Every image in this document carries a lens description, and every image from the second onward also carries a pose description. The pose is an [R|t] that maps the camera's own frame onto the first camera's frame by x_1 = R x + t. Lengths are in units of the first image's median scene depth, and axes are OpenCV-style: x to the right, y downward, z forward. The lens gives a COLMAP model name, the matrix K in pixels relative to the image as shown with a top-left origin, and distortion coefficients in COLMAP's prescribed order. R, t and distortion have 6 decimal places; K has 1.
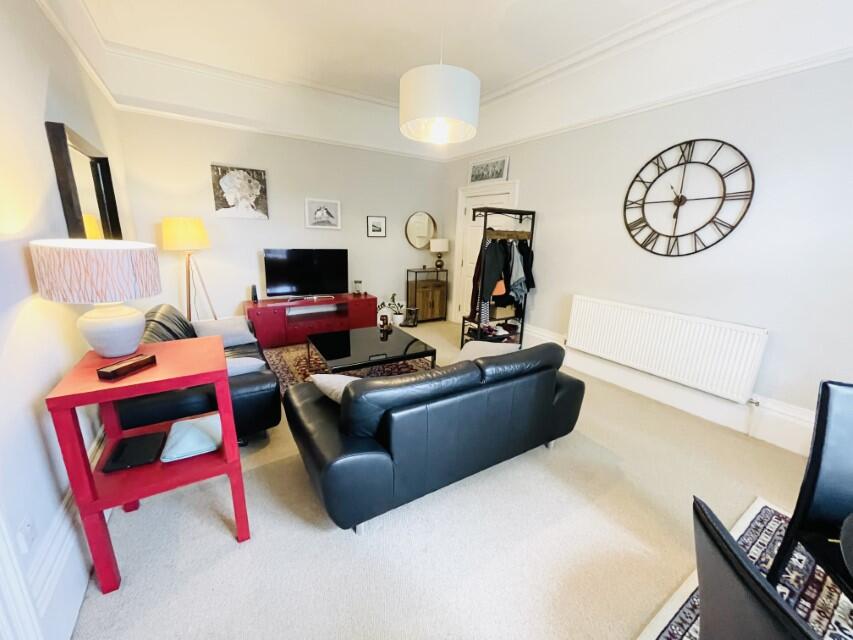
lens RADIAL K [[344.1, 0, 424.0], [0, 344.1, 320.1], [0, 0, 1]] dist [0.001911, 0.000418]
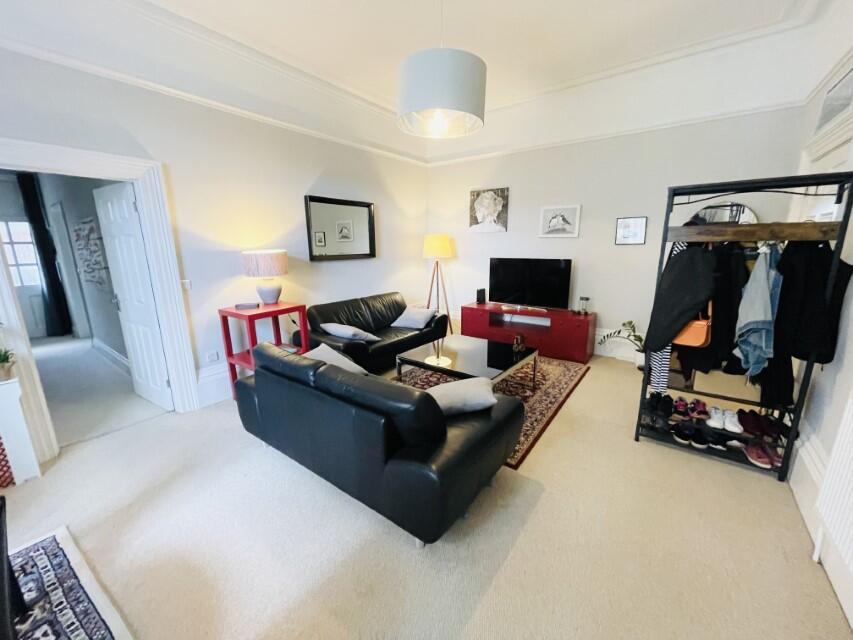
lens RADIAL K [[344.1, 0, 431.4], [0, 344.1, 319.8], [0, 0, 1]] dist [0.001911, 0.000418]
pose [[0.379004, 0.171635, -0.909339, 0.671539], [-0.207861, 0.973329, 0.097079, -0.099550], [0.901748, 0.152223, 0.404572, 0.511485]]
